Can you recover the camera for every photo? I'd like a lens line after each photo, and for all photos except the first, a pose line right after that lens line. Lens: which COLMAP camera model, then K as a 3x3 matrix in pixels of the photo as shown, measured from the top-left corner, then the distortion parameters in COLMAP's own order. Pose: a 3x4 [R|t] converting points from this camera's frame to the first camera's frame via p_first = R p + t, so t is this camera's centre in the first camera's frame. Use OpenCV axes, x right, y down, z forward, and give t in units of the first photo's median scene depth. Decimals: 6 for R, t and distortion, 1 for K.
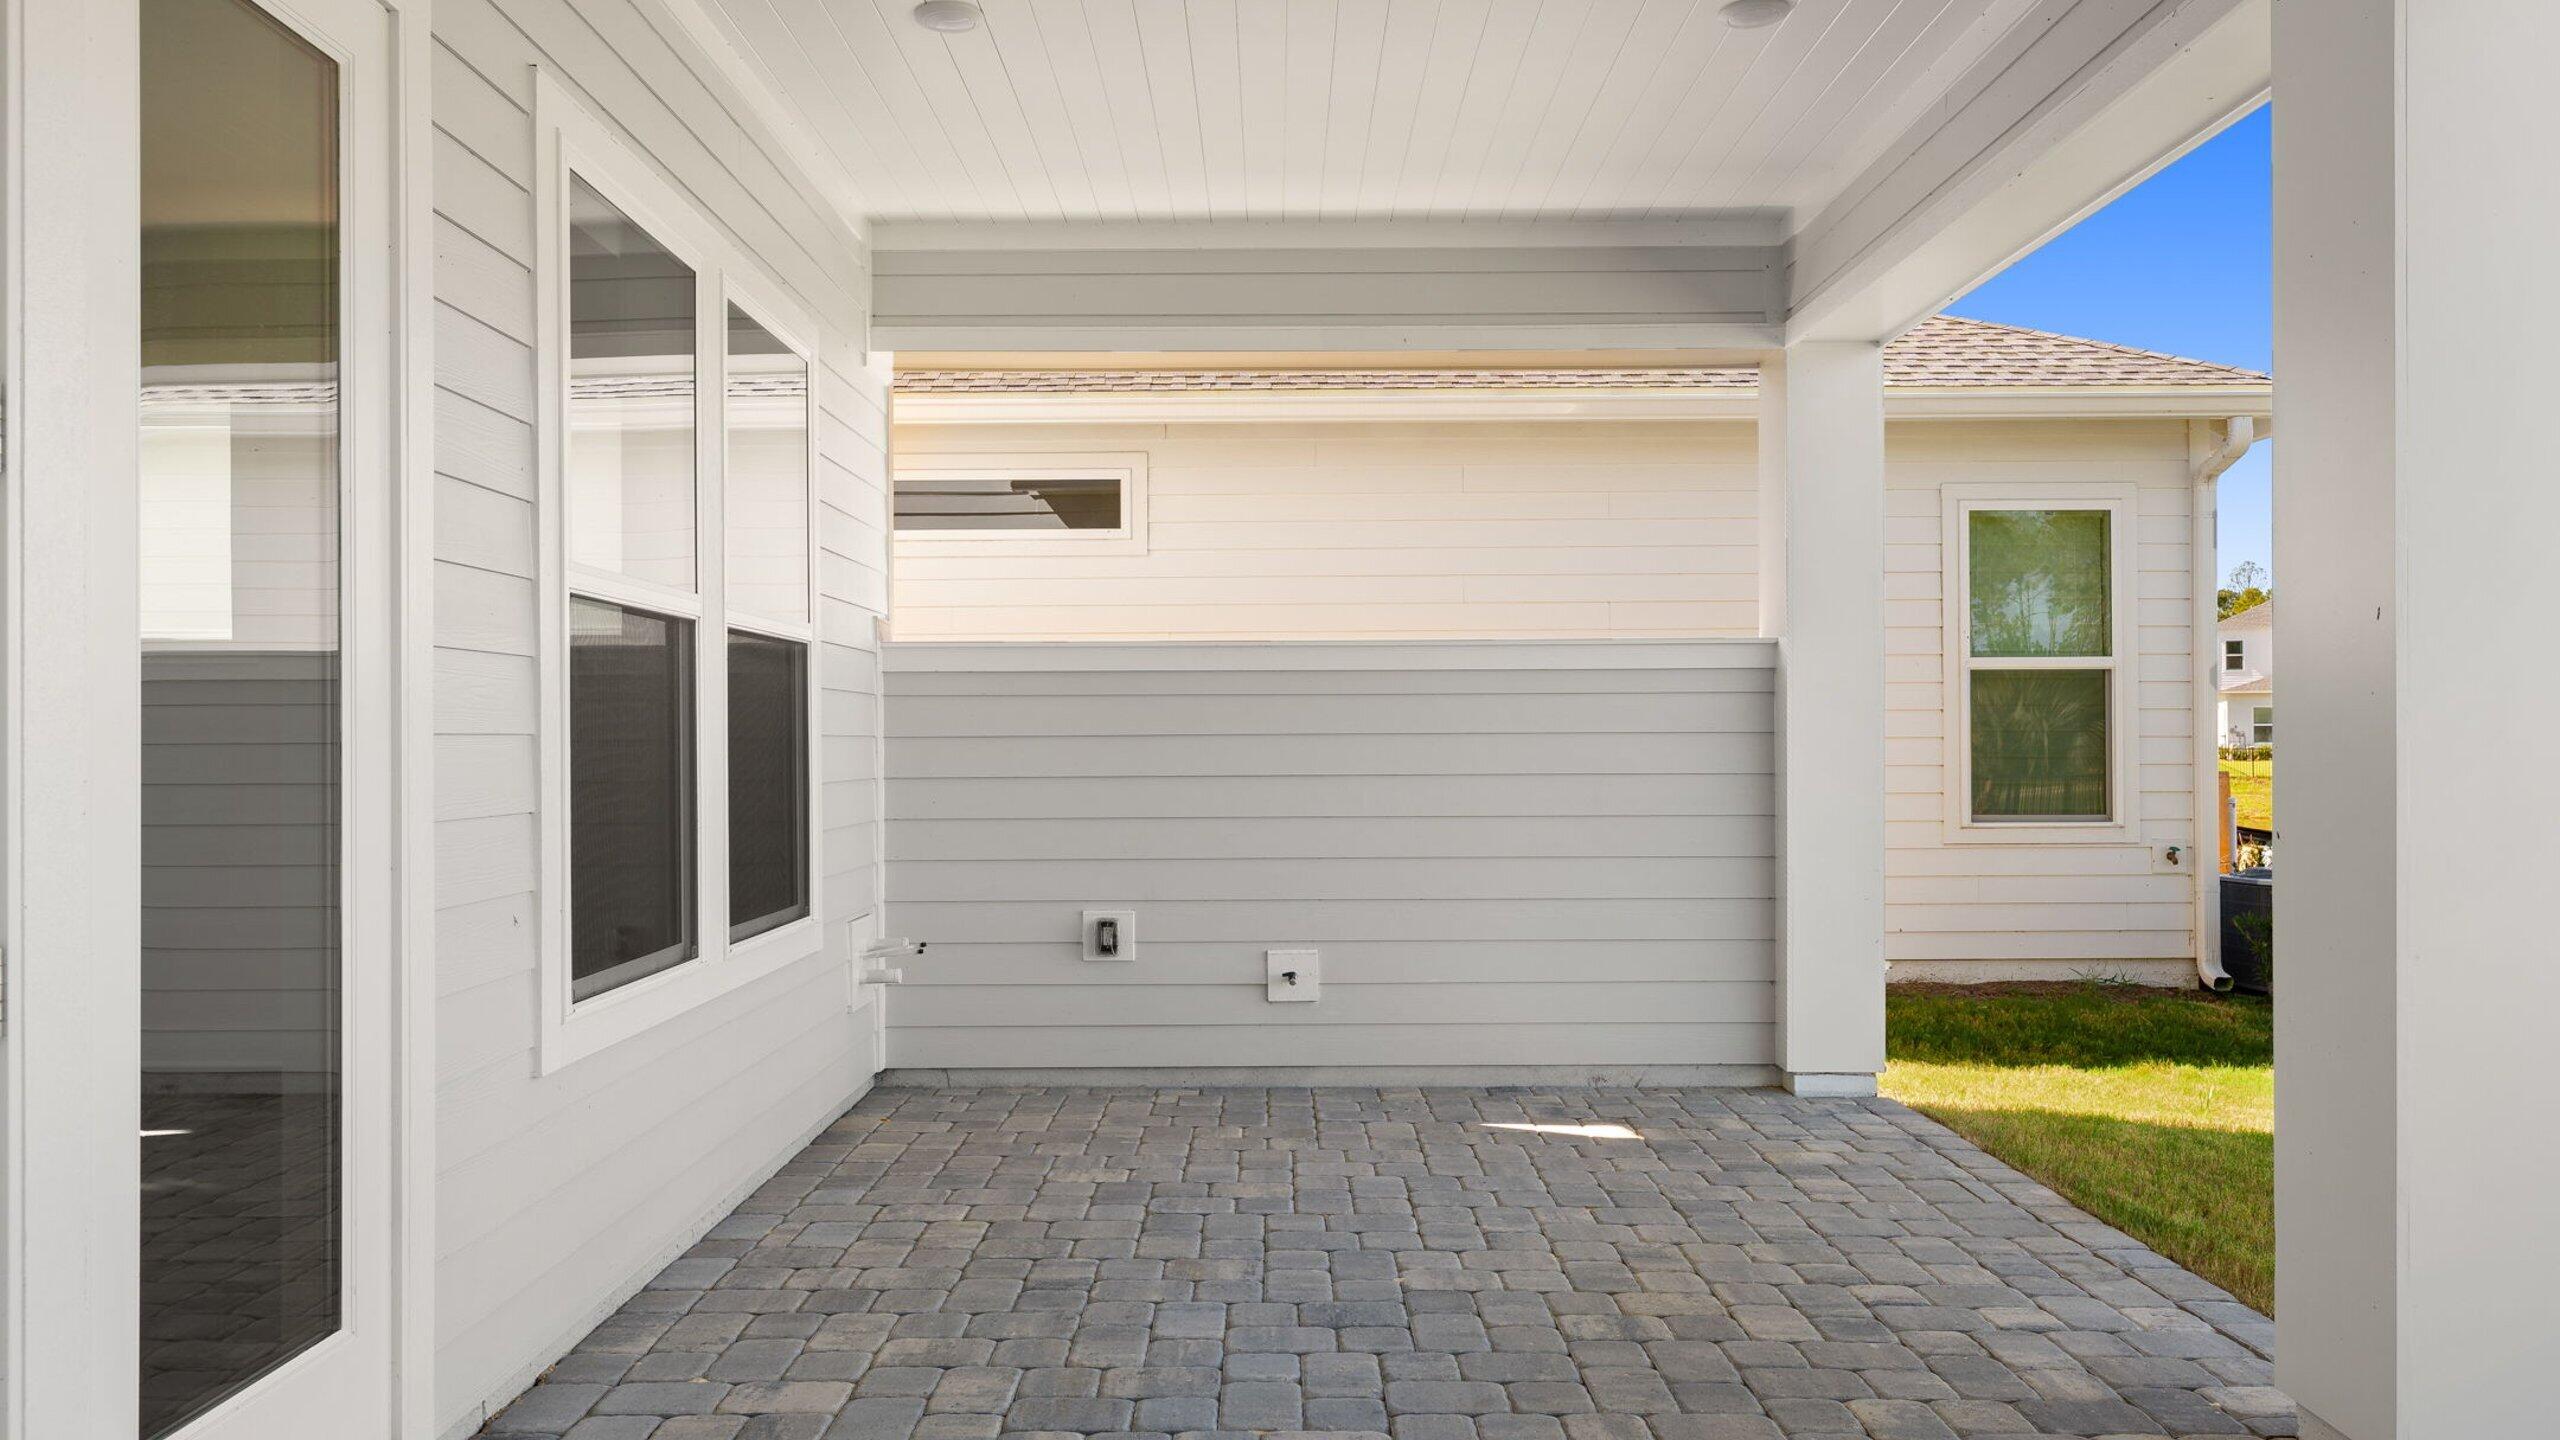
lens RADIAL K [[1739.5, 0, 1283.6], [0, 1739.5, 720.5], [0, 0, 1]] dist [0.004362, 0.001426]
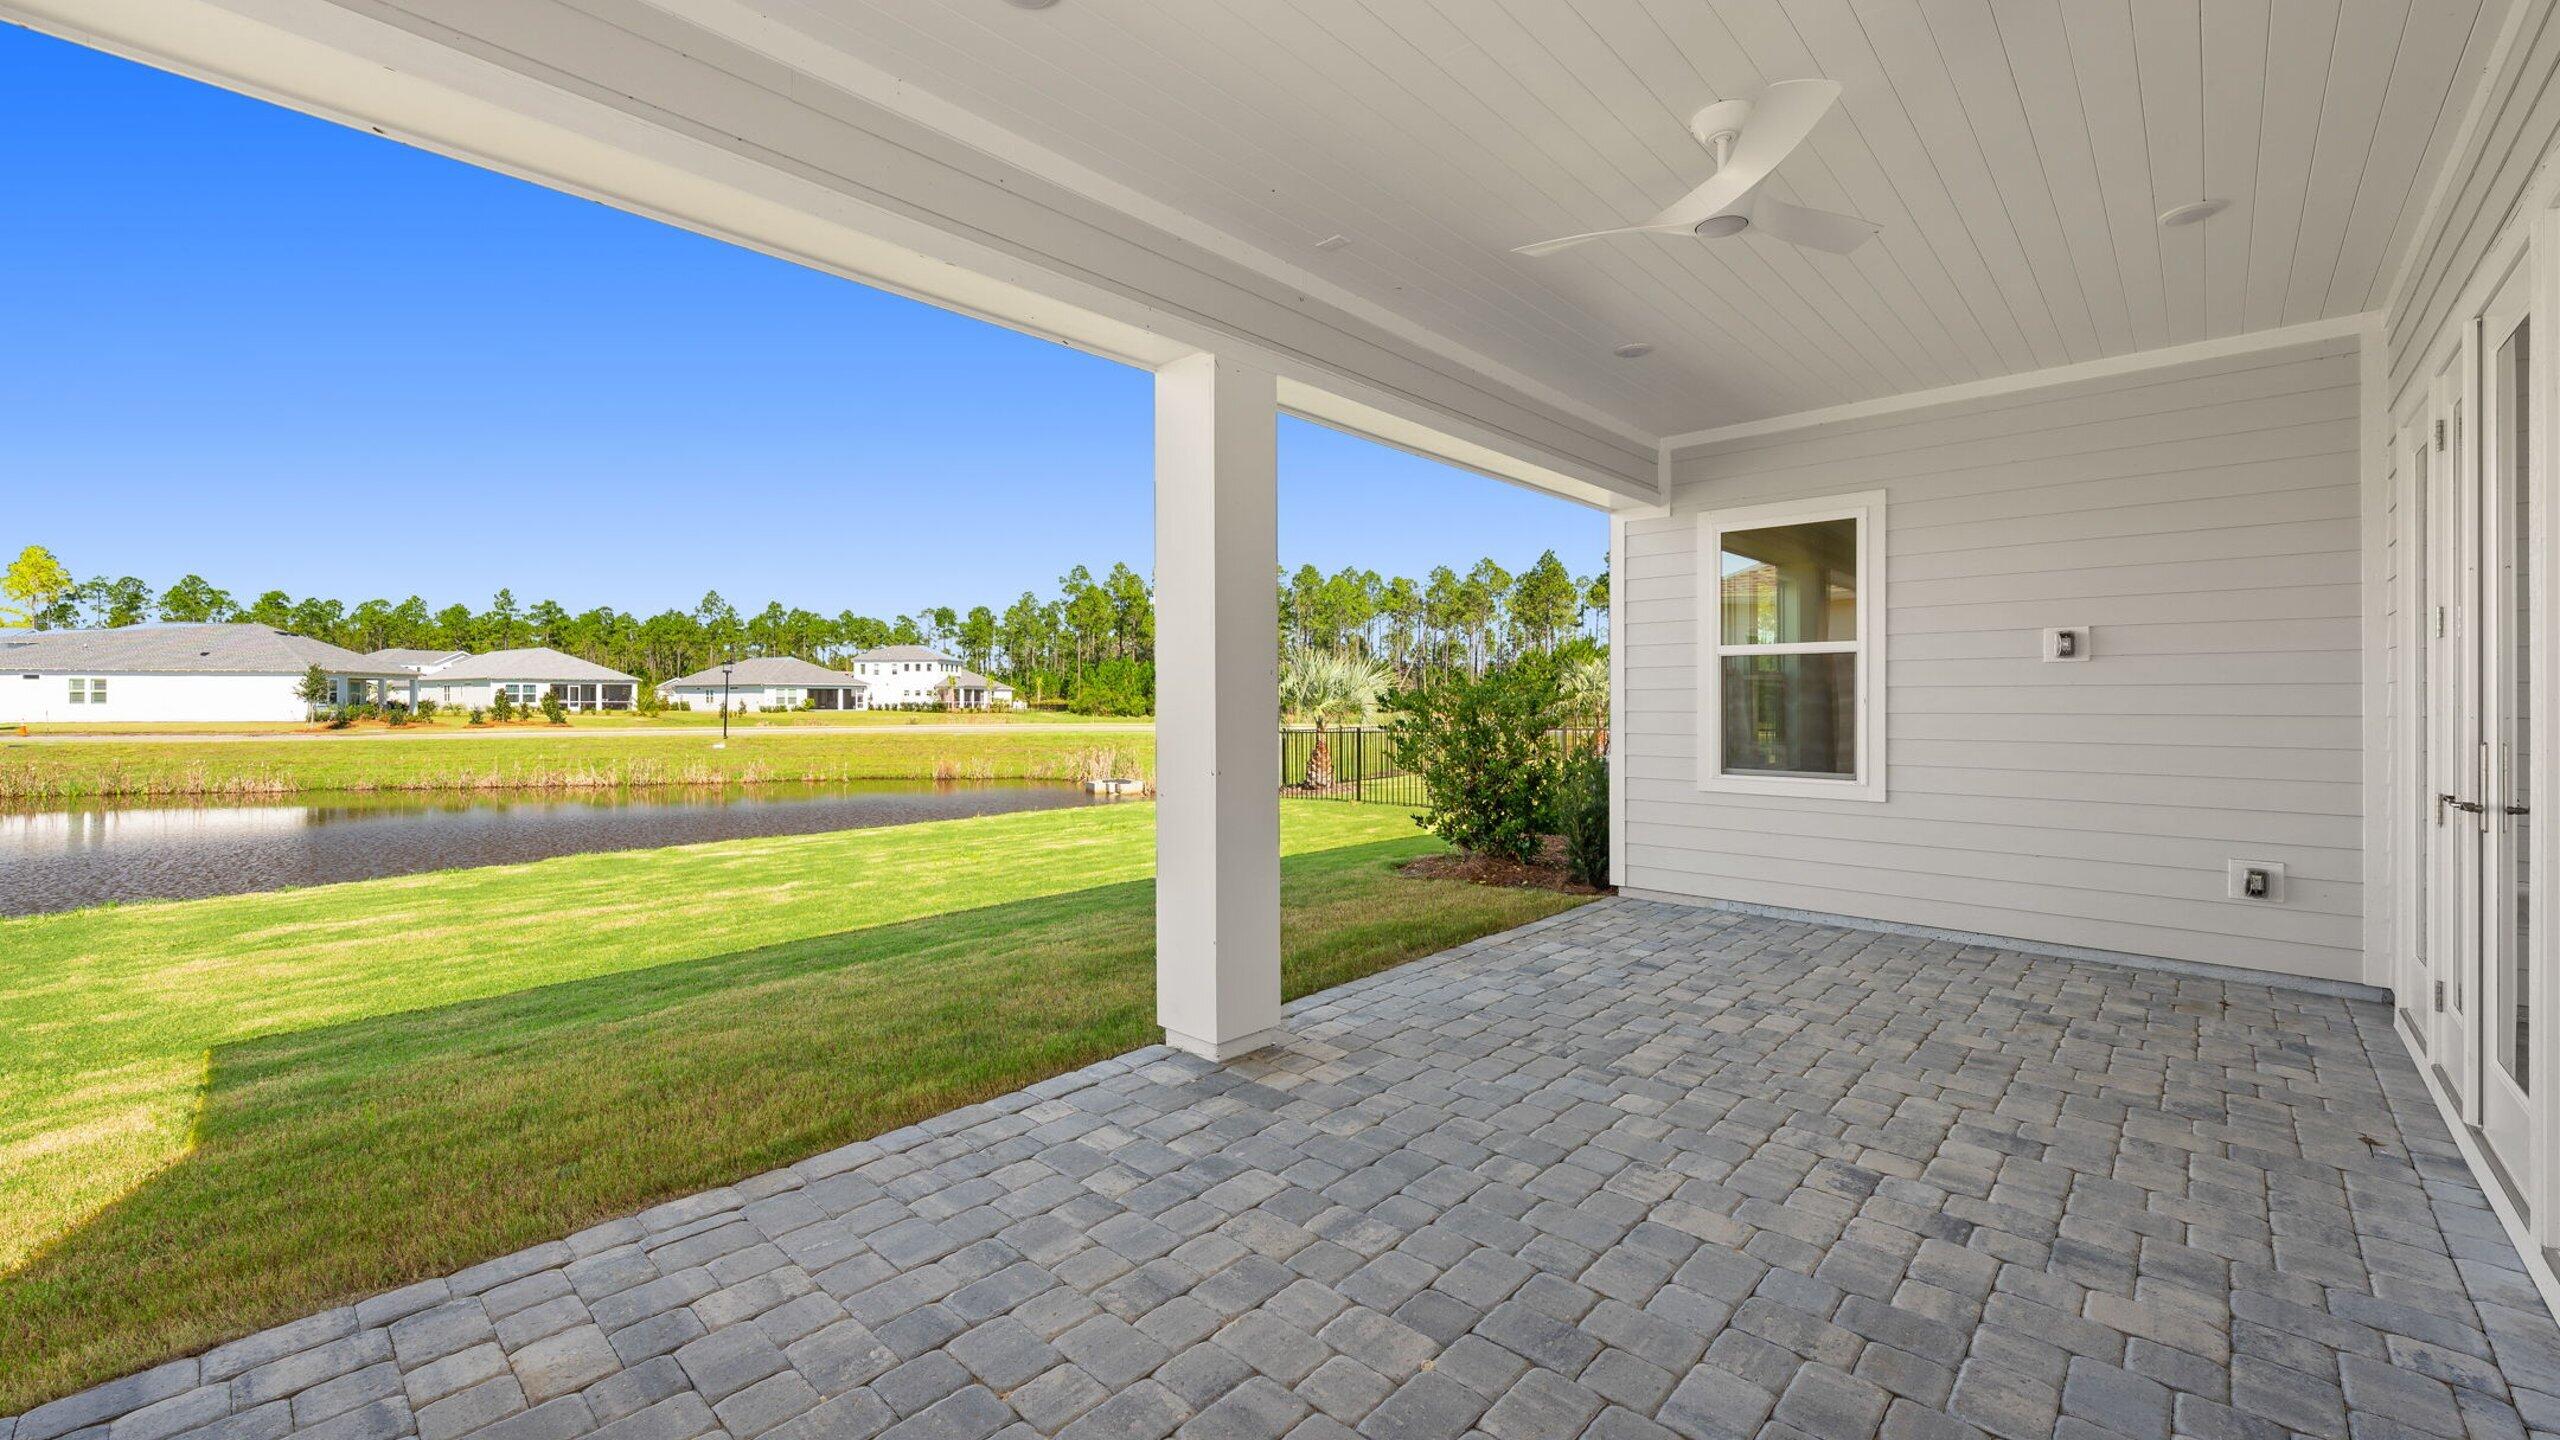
lens RADIAL K [[998.7, 0, 1264.6], [0, 998.7, 689.1], [0, 0, 1]] dist [-0.000872, -0.000515]
pose [[-0.721195, 0.012781, 0.692614, -0.234480], [-0.002066, 0.999786, -0.020600, -0.007613], [-0.692729, -0.016288, -0.721014, 1.475344]]
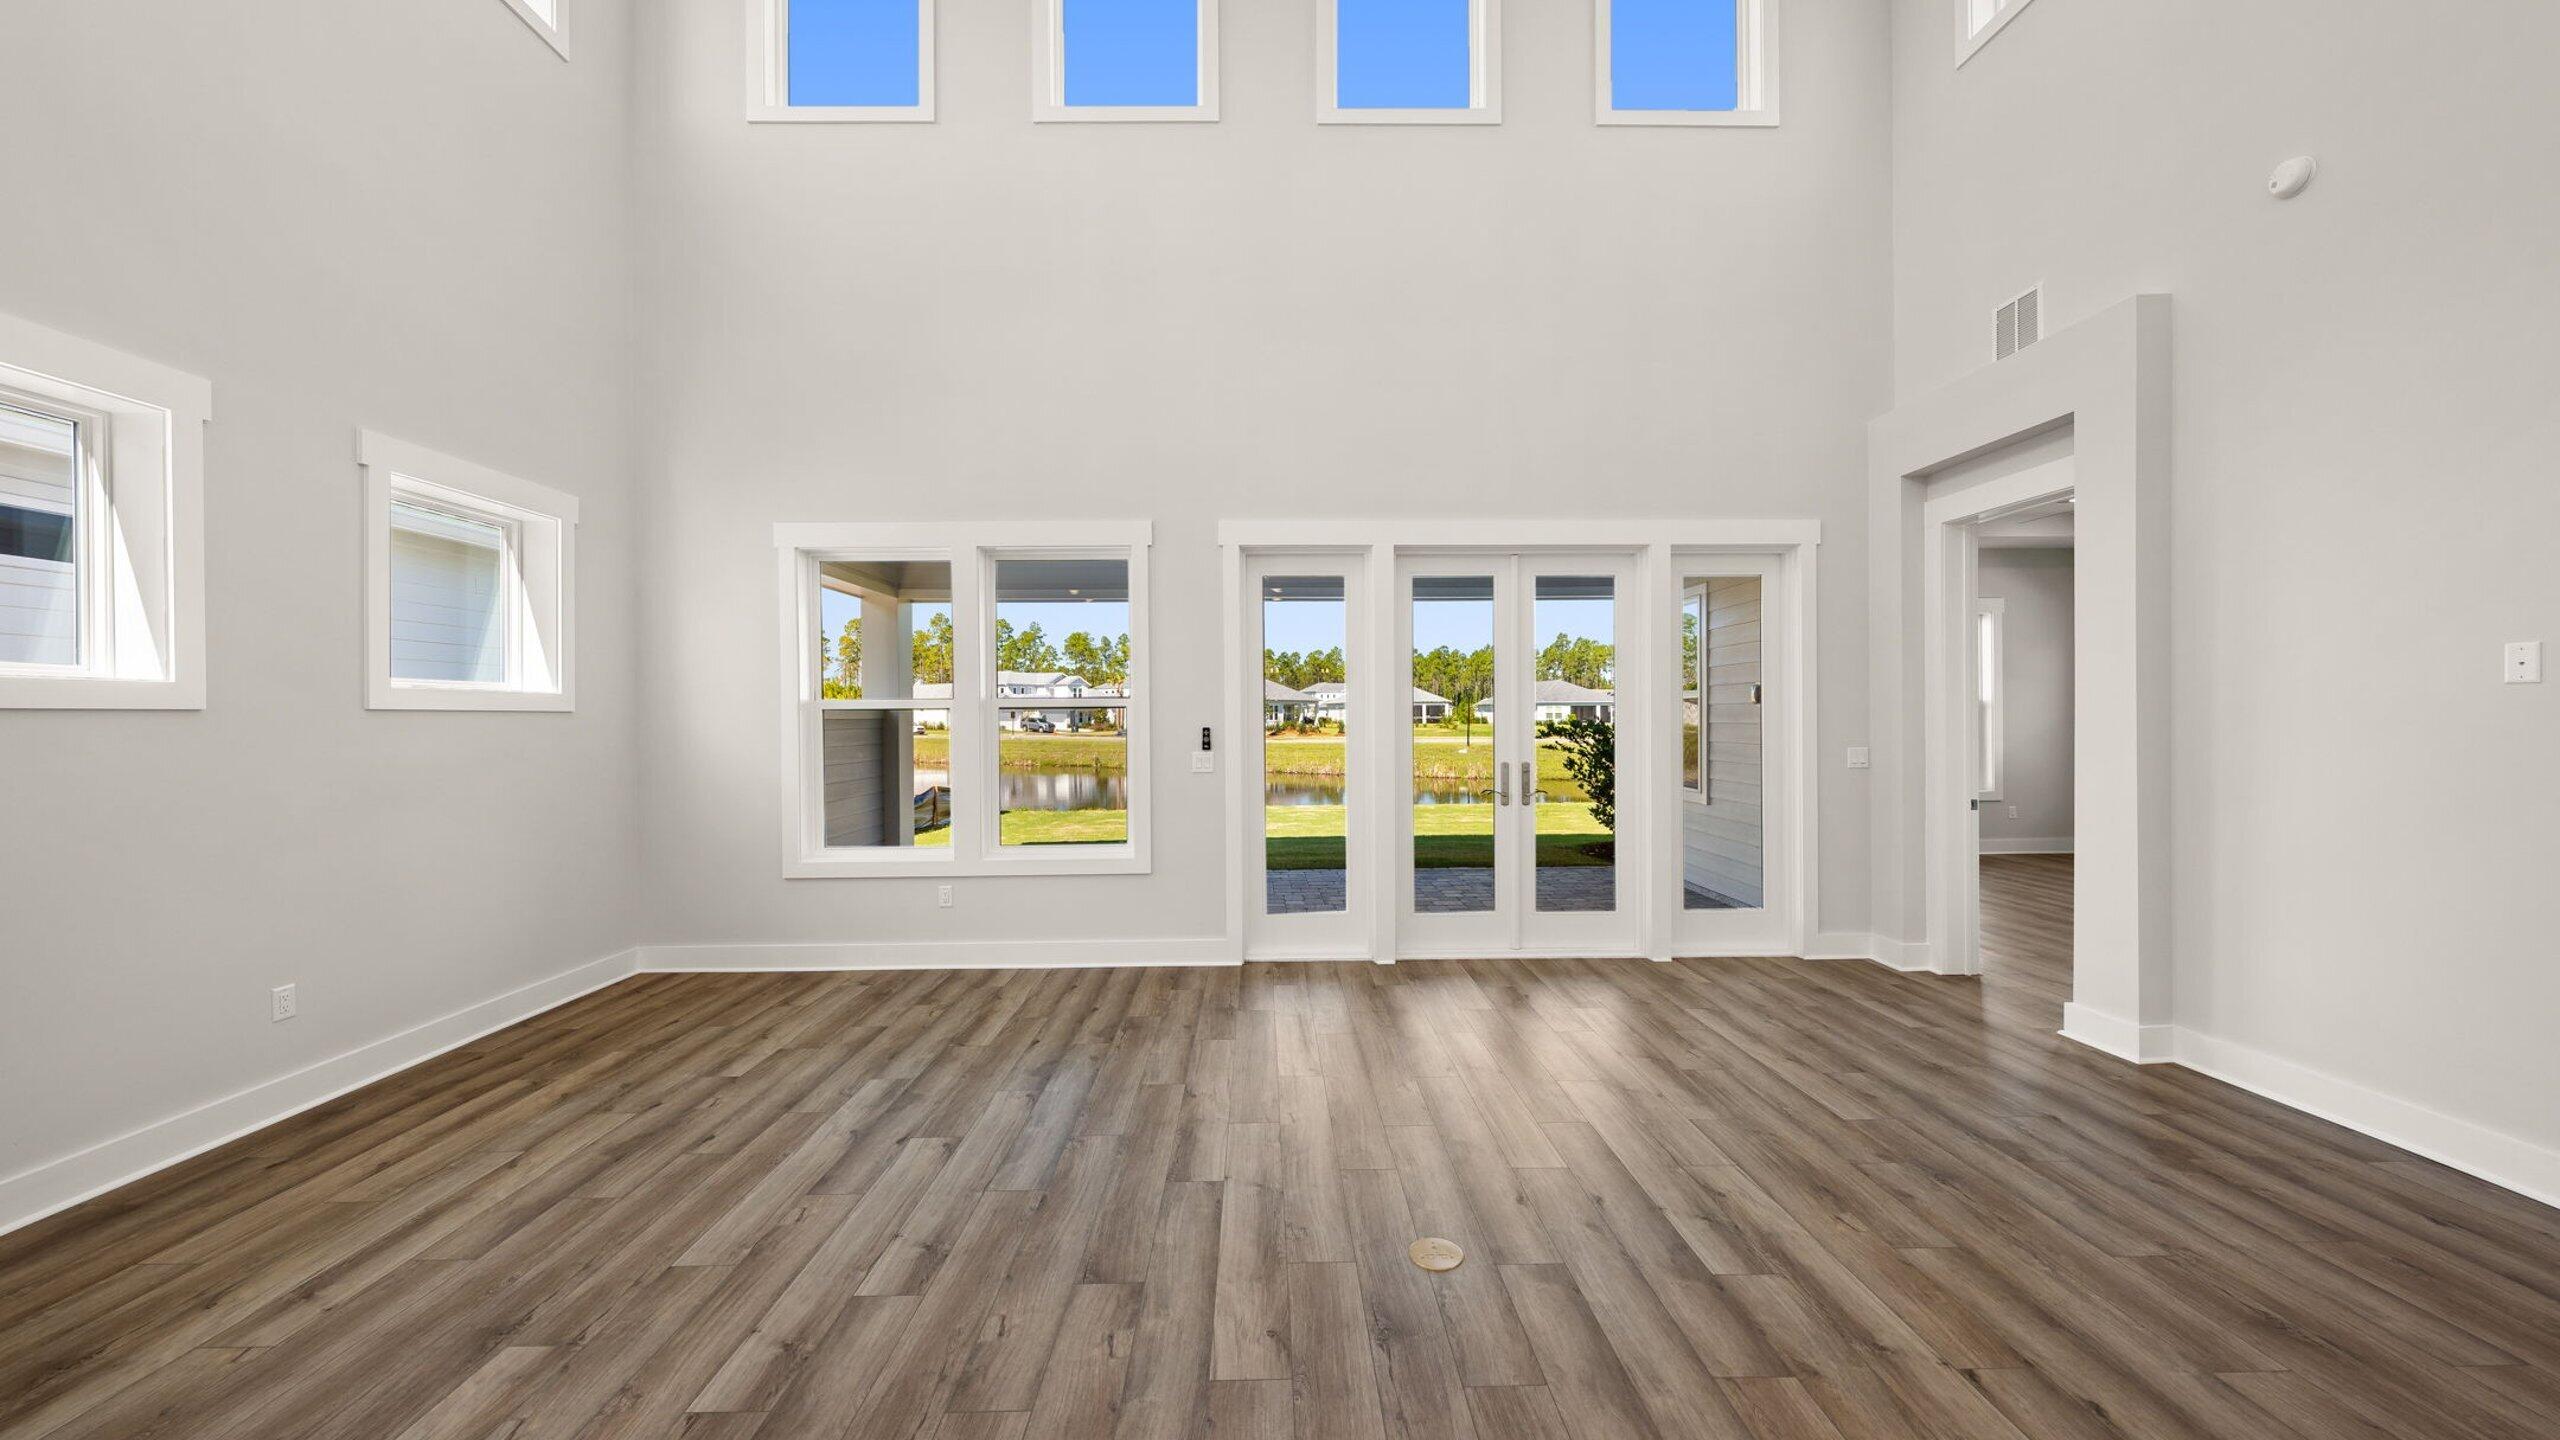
lens RADIAL K [[897.0, 0, 1272.7], [0, 897.0, 720.8], [0, 0, 1]] dist [-0.003238, -0.000214]
pose [[-0.014635, 0.000244, 0.999893, -1.737907], [-0.000430, 1.000000, -0.000250, -0.046954], [-0.999893, -0.000434, -0.014635, 0.701620]]
